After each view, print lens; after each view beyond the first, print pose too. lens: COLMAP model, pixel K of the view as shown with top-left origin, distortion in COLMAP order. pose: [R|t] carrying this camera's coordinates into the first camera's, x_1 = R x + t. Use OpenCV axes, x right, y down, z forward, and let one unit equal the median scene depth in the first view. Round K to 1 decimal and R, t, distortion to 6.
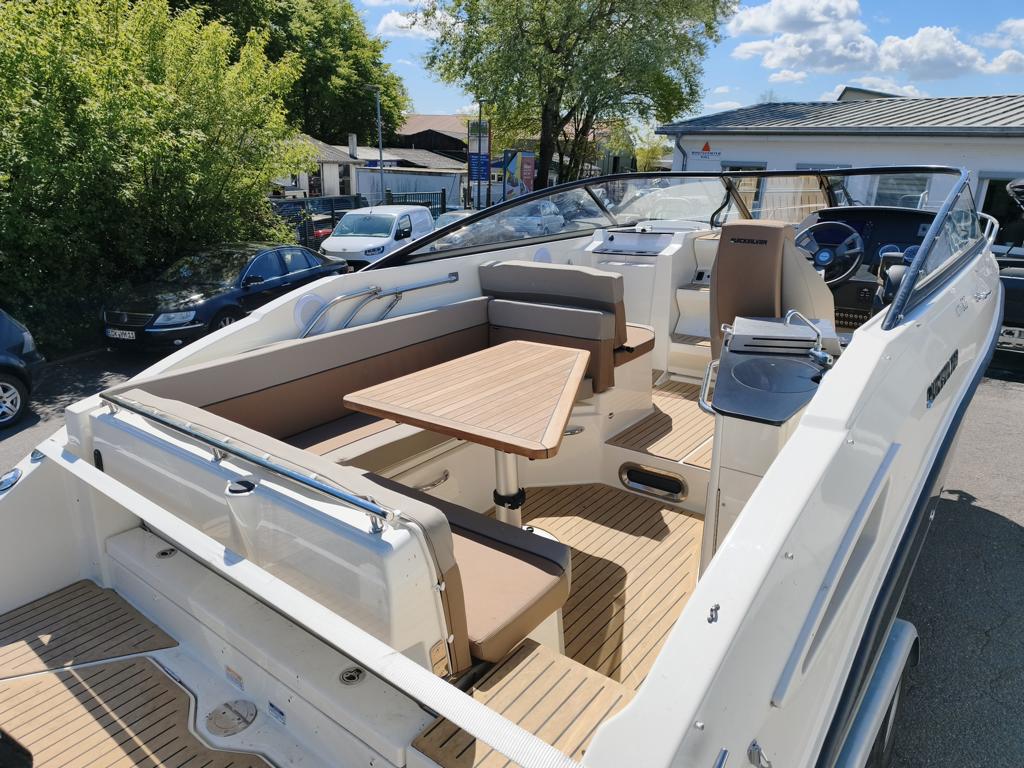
lens RADIAL K [[681.8, 0, 507.8], [0, 681.8, 386.1], [0, 0, 1]] dist [0.023830, -0.003426]
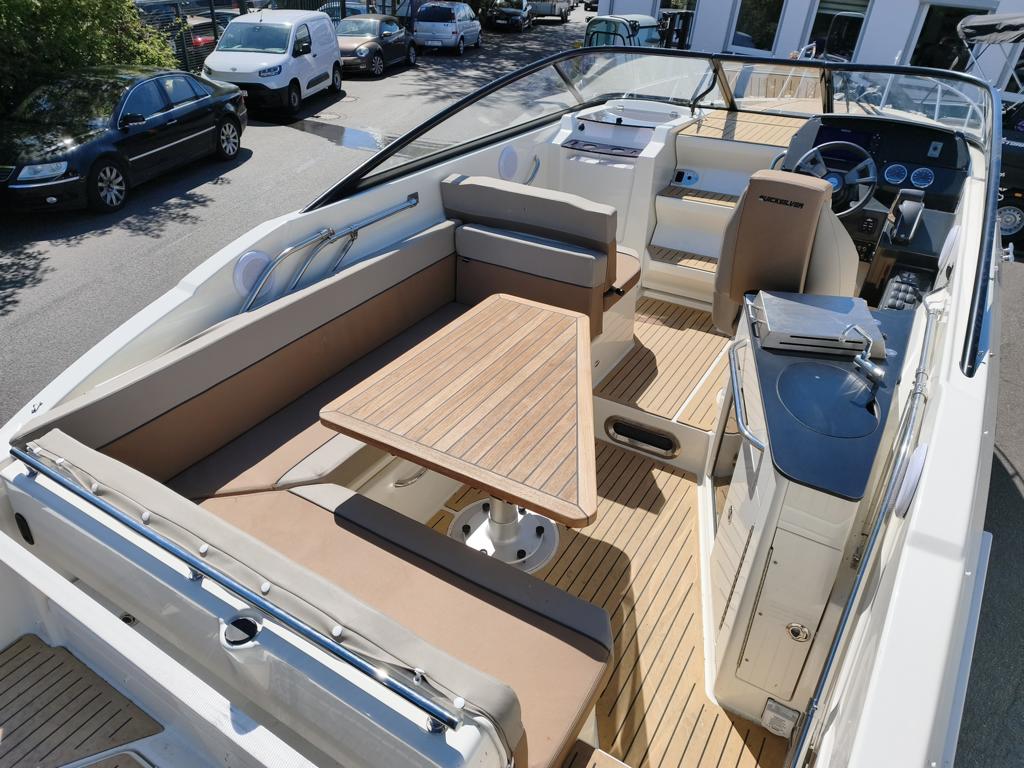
lens RADIAL K [[689.2, 0, 512.0], [0, 689.2, 384.0], [0, 0, 1]] dist [0.009361, 0.003033]
pose [[0.991724, -0.036594, 0.123062, -0.071937], [0.005202, 0.969186, 0.246274, -0.148712], [-0.128282, -0.243596, 0.961356, 0.110250]]
